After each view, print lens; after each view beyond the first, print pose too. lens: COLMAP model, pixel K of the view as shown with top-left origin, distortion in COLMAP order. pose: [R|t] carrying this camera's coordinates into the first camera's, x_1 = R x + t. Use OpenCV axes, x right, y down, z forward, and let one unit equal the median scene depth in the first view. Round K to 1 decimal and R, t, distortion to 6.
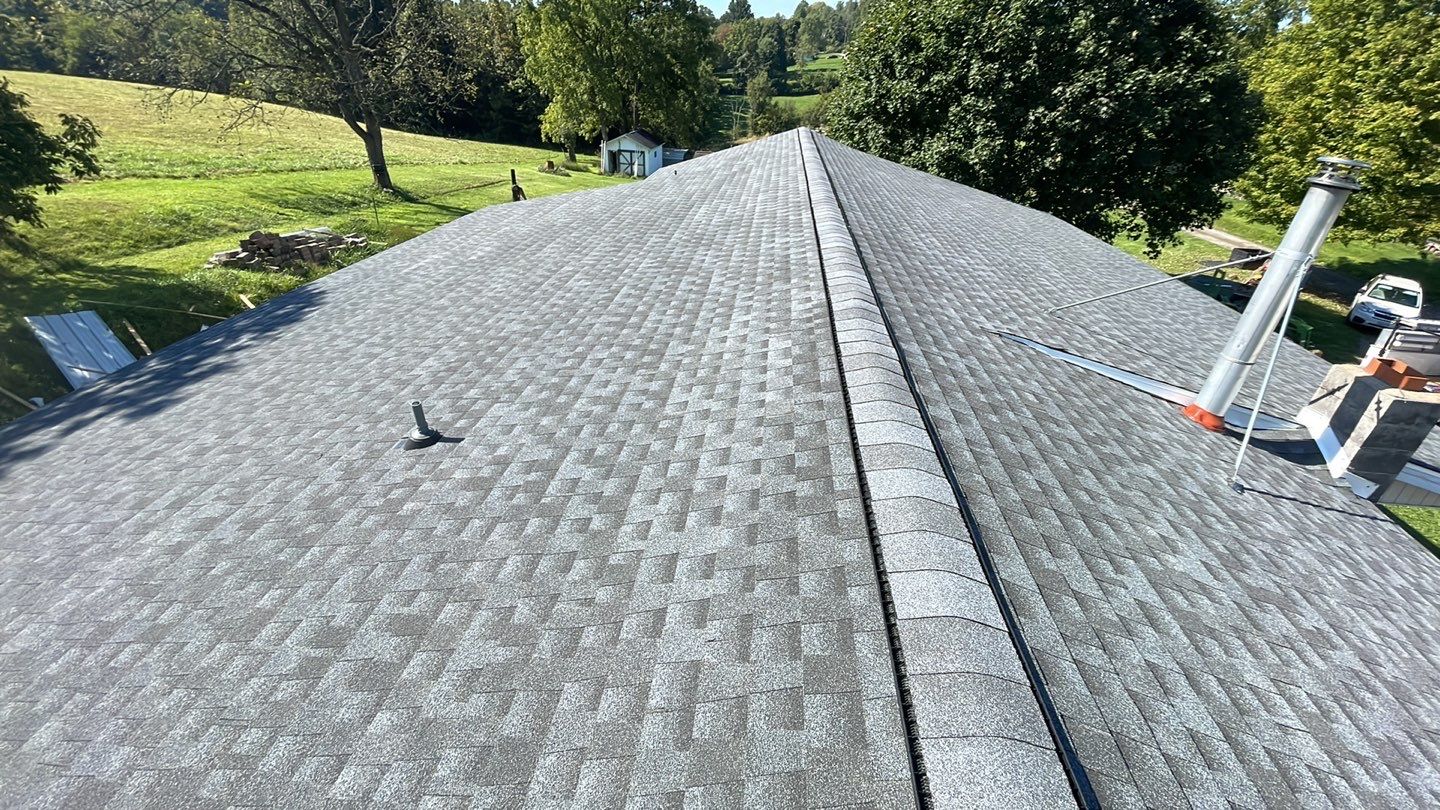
lens RADIAL K [[563.6, 0, 748.9], [0, 563.6, 404.0], [0, 0, 1]] dist [0.030502, -0.023469]
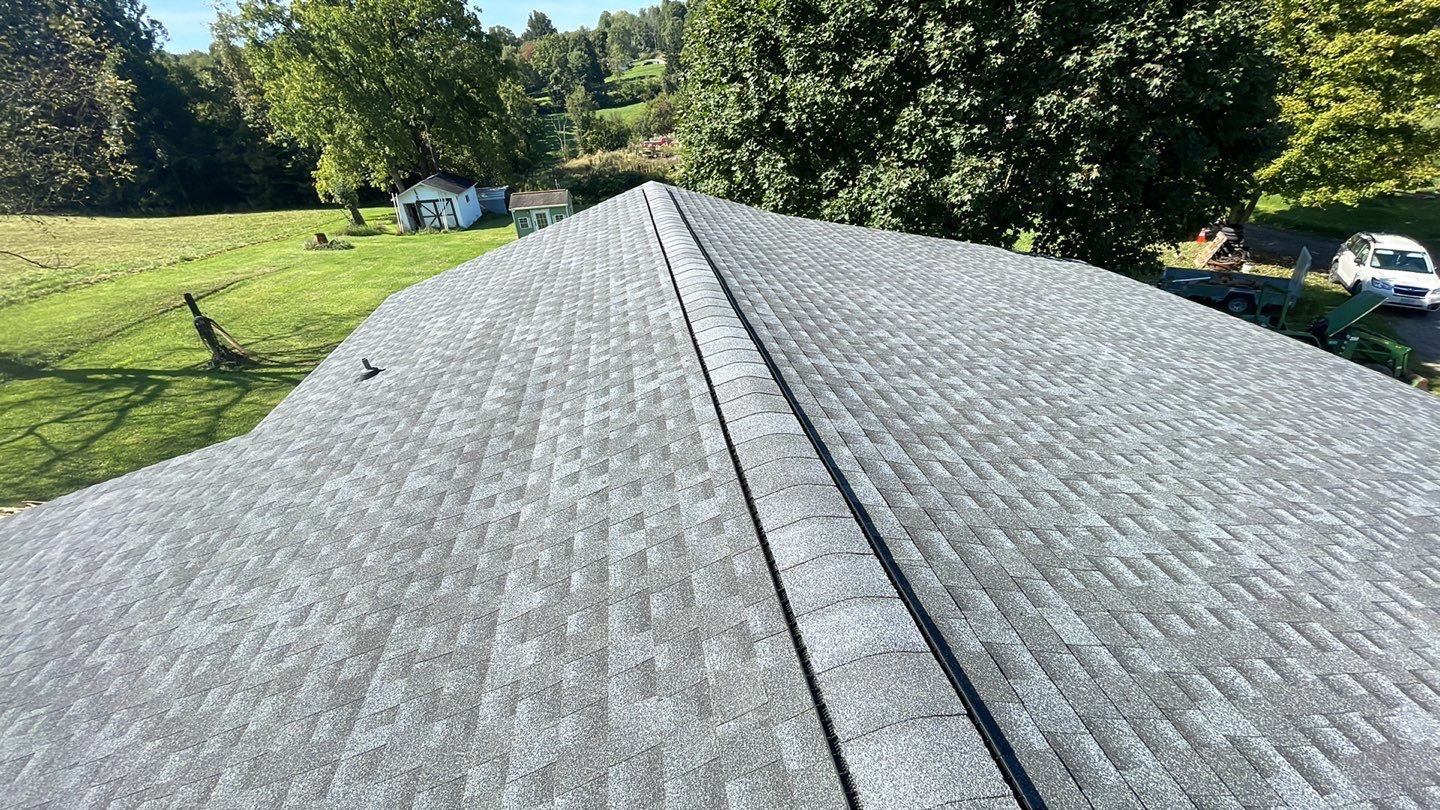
lens RADIAL K [[563.6, 0, 748.9], [0, 563.6, 404.0], [0, 0, 1]] dist [0.030502, -0.023469]
pose [[0.957163, -0.222880, 0.184832, 0.009959], [0.224209, 0.974441, 0.013951, -0.068469], [-0.183217, 0.028087, 0.982671, 0.117559]]
